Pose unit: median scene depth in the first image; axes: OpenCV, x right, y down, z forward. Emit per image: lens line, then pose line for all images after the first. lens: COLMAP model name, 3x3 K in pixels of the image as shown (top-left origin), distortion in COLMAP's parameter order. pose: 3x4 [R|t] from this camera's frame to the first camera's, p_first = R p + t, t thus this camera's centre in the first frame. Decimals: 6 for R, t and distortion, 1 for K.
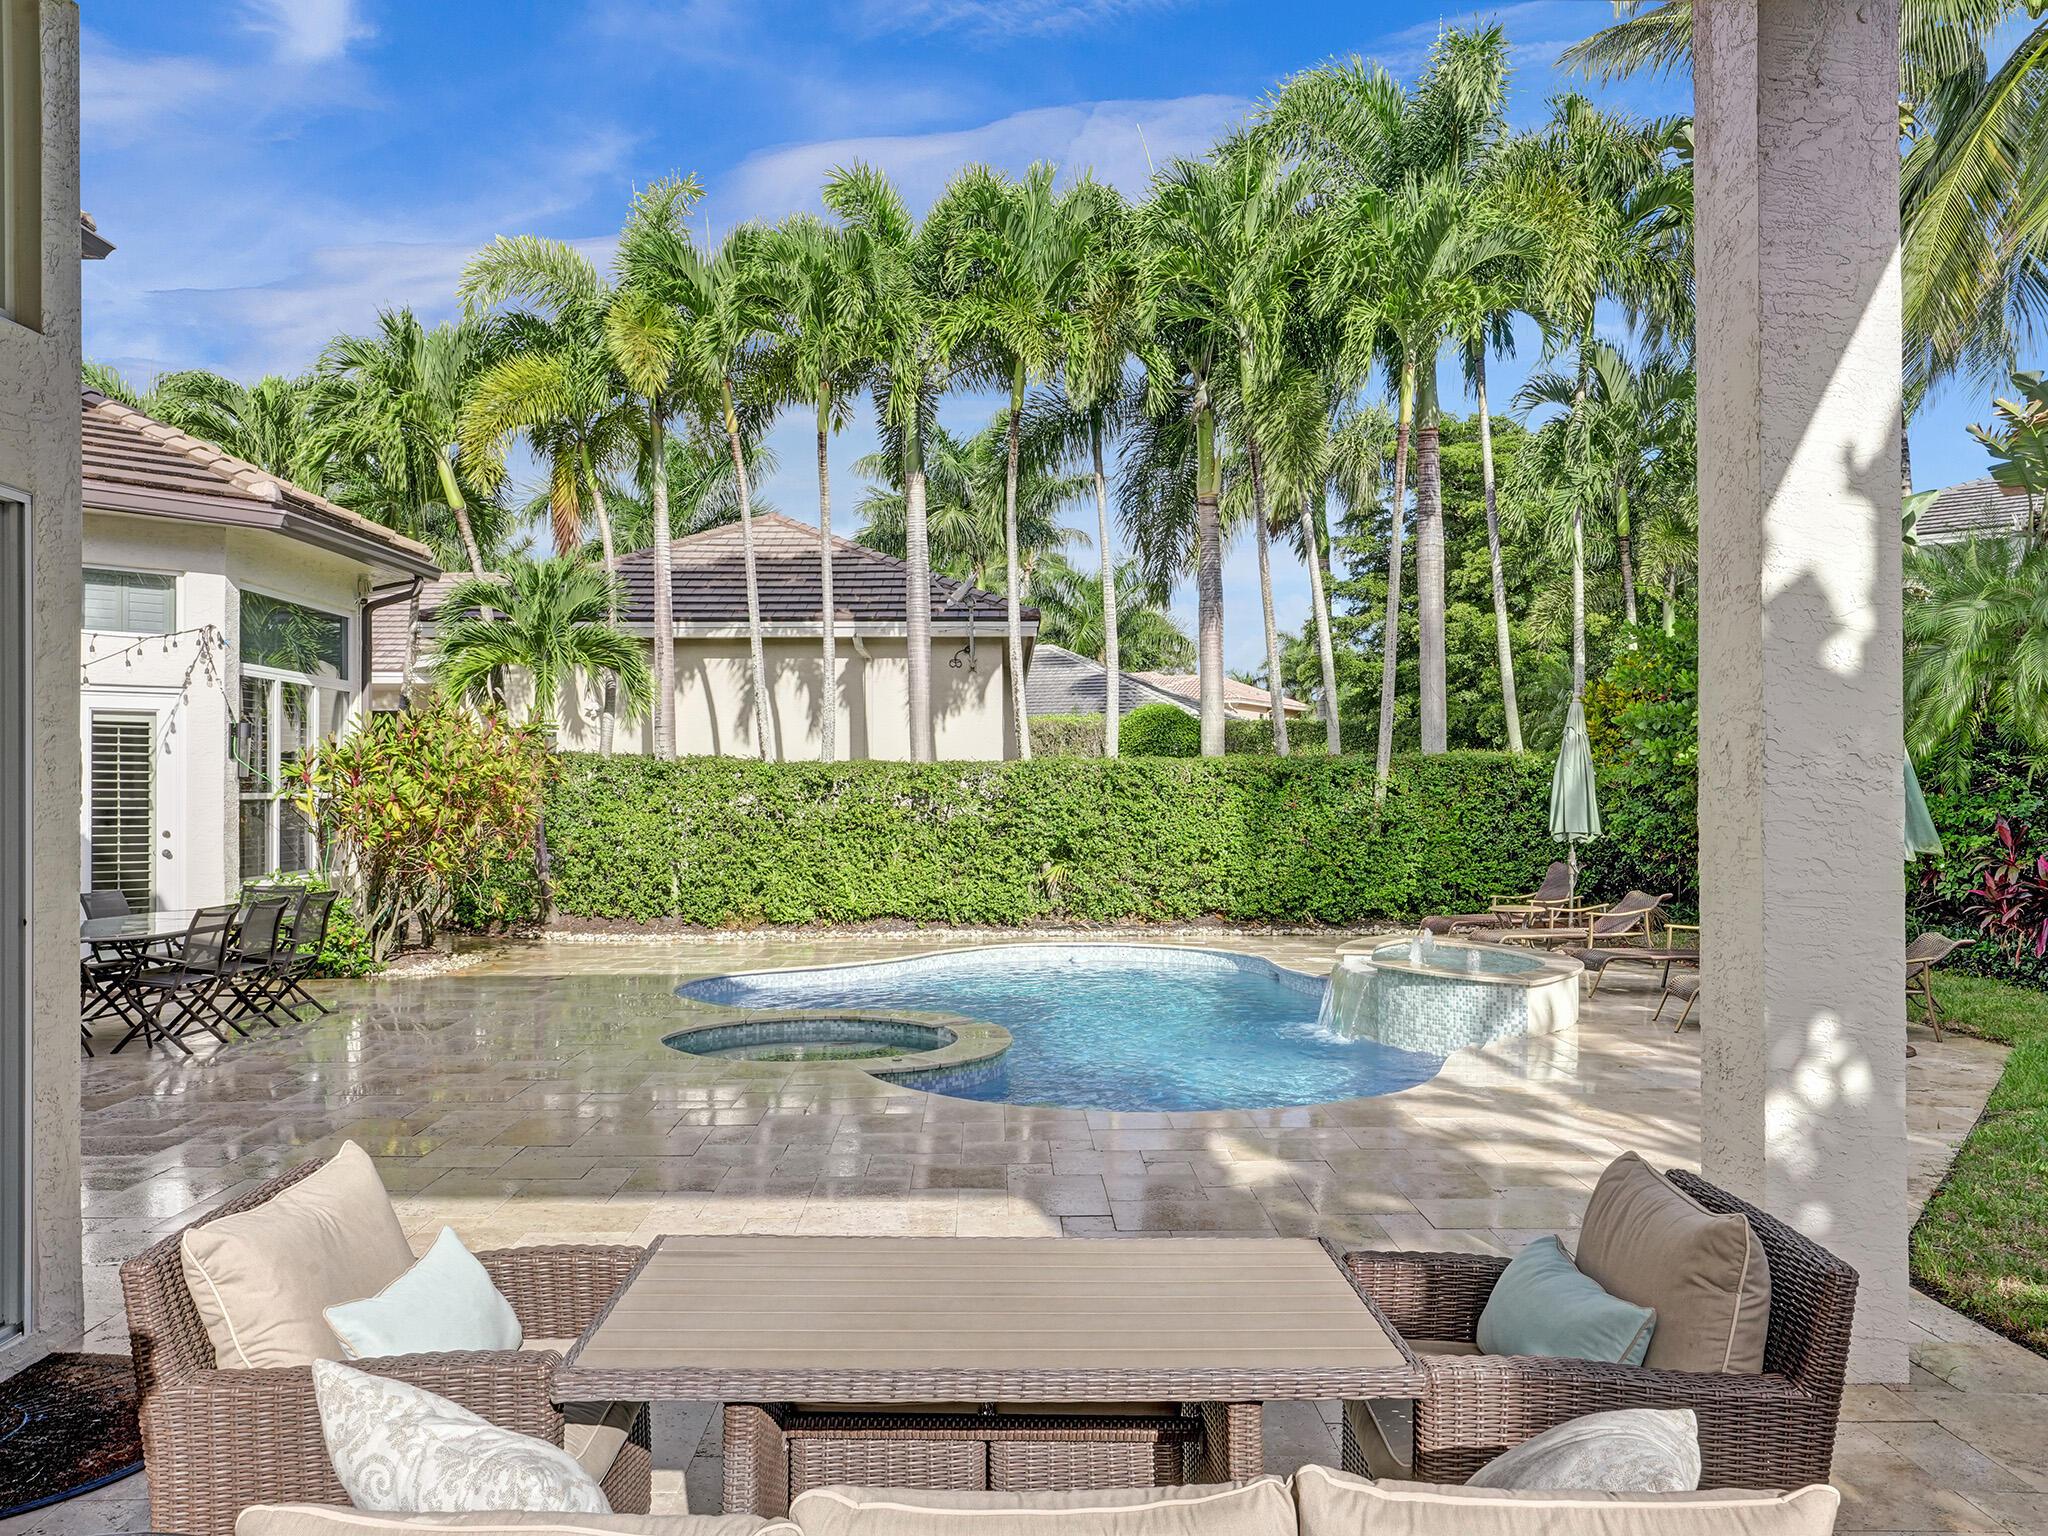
lens RADIAL K [[1572.3, 0, 1023.6], [0, 1572.3, 780.0], [0, 0, 1]] dist [-0.011009, -0.000296]
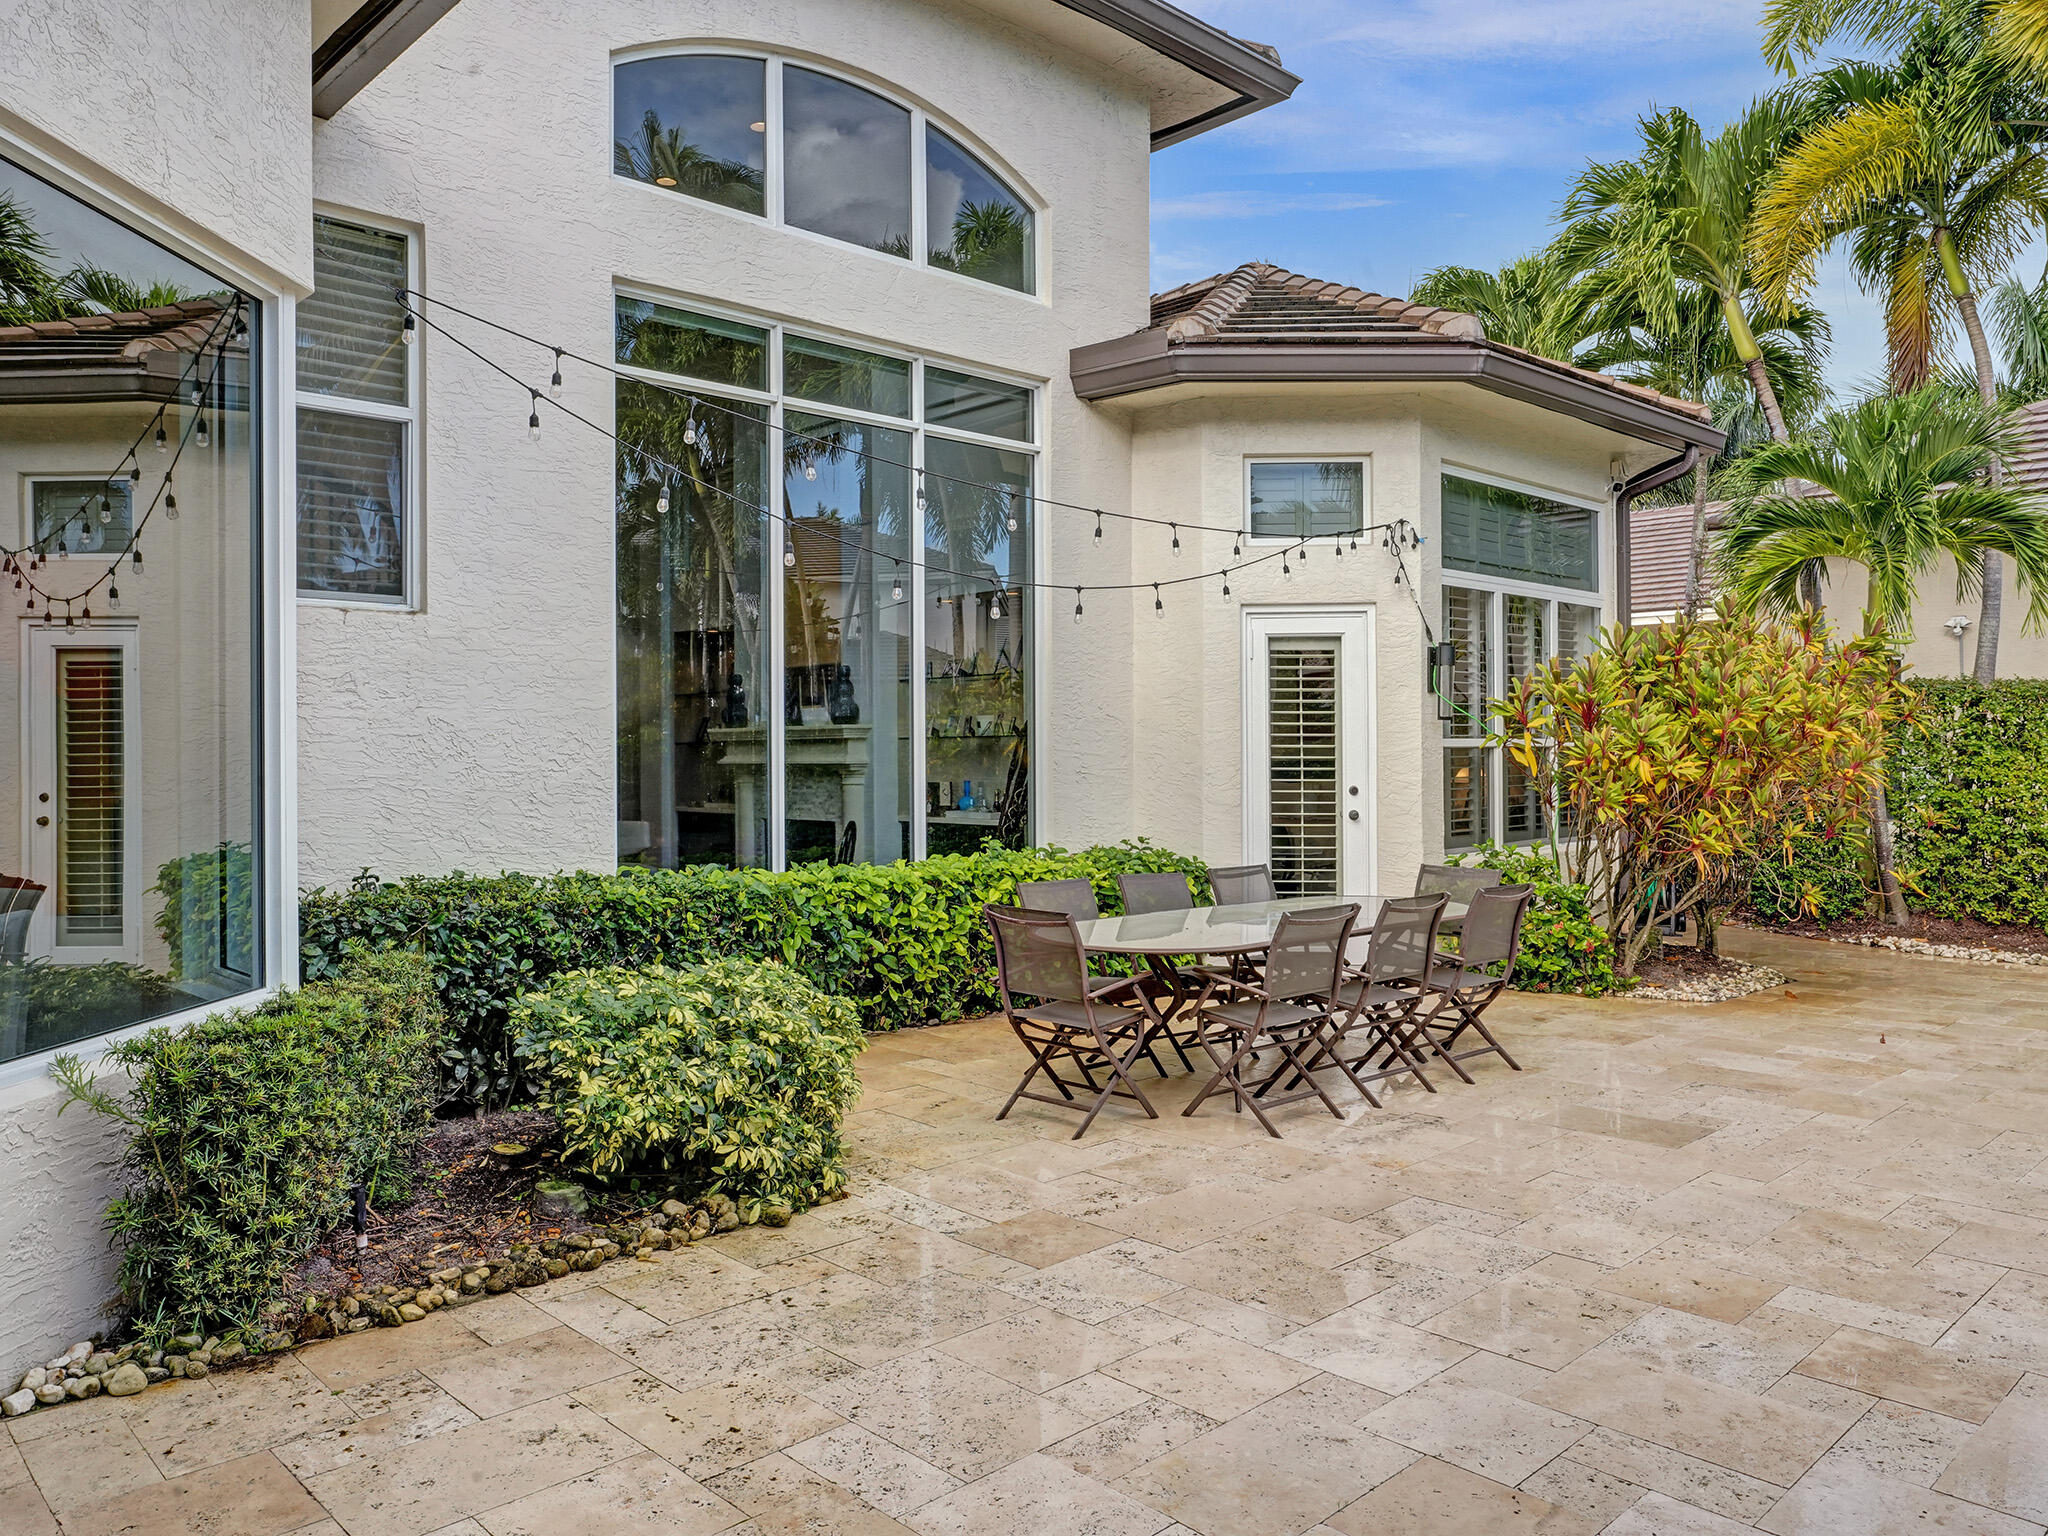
lens RADIAL K [[1466.9, 0, 1027.8], [0, 1466.9, 748.2], [0, 0, 1]] dist [-0.027376, 0.040709]
pose [[0.677363, -0.004746, -0.735633, -0.085516], [0.009993, 0.999946, 0.002751, 0.006975], [0.735581, -0.009214, 0.677374, 0.280048]]
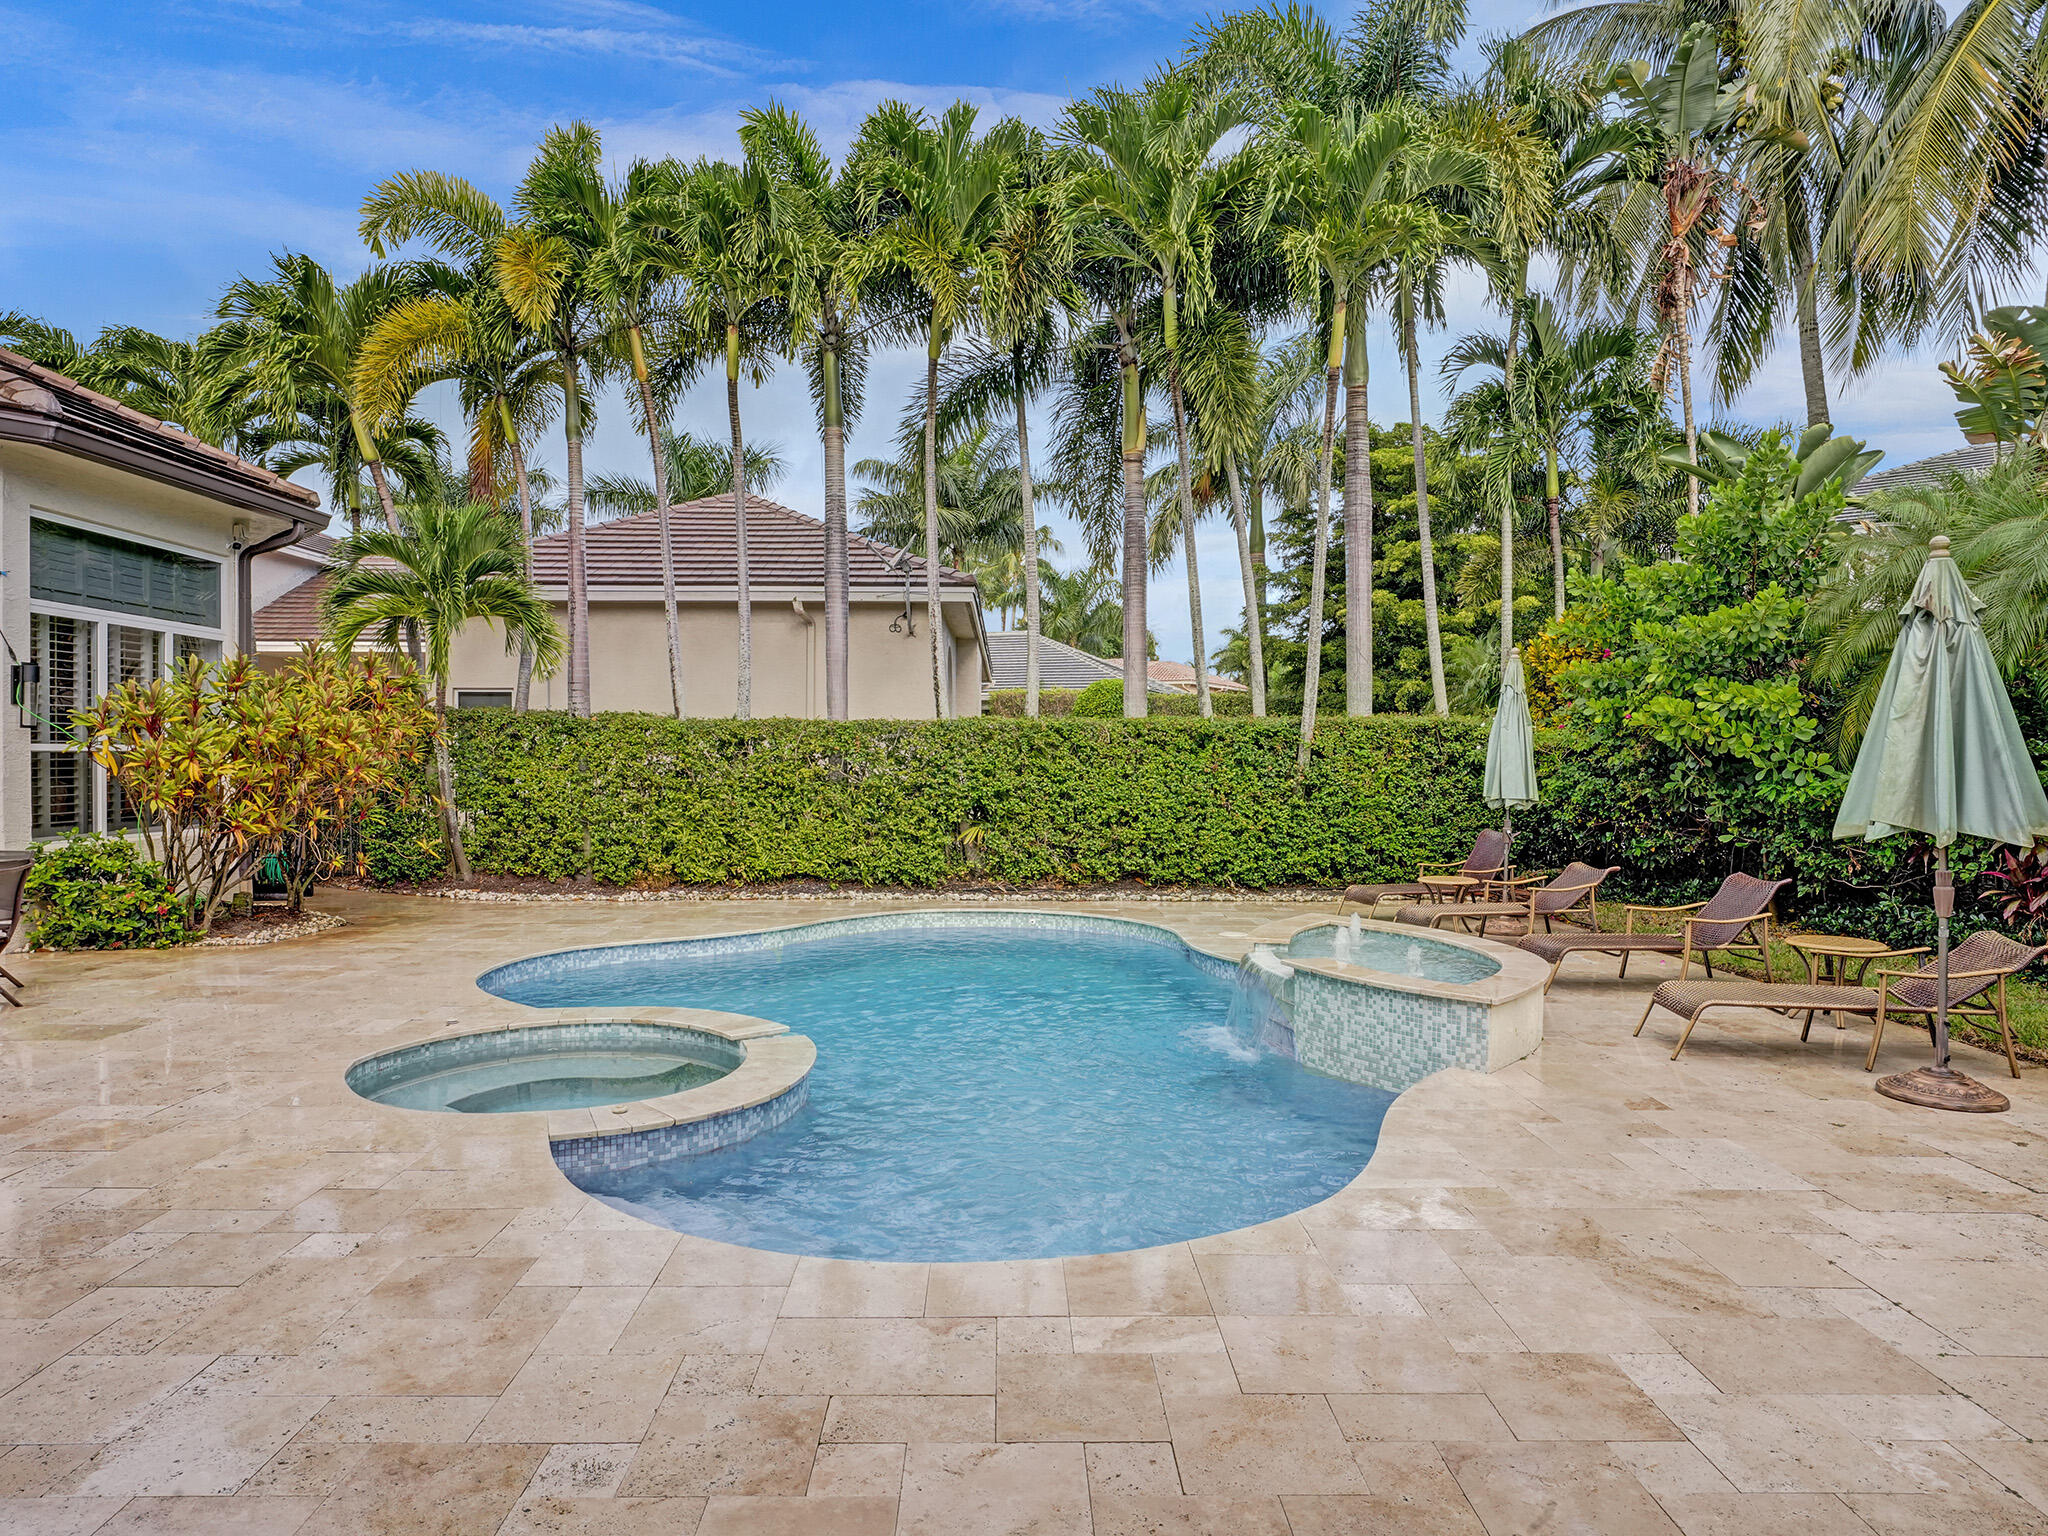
lens RADIAL K [[1244.0, 0, 1019.8], [0, 1244.0, 778.0], [0, 0, 1]] dist [-0.045905, 0.026811]
pose [[0.999953, 0.007973, -0.005556, 0.055152], [-0.007840, 0.999689, 0.023690, 0.005315], [0.005743, -0.023645, 0.999704, 0.230224]]
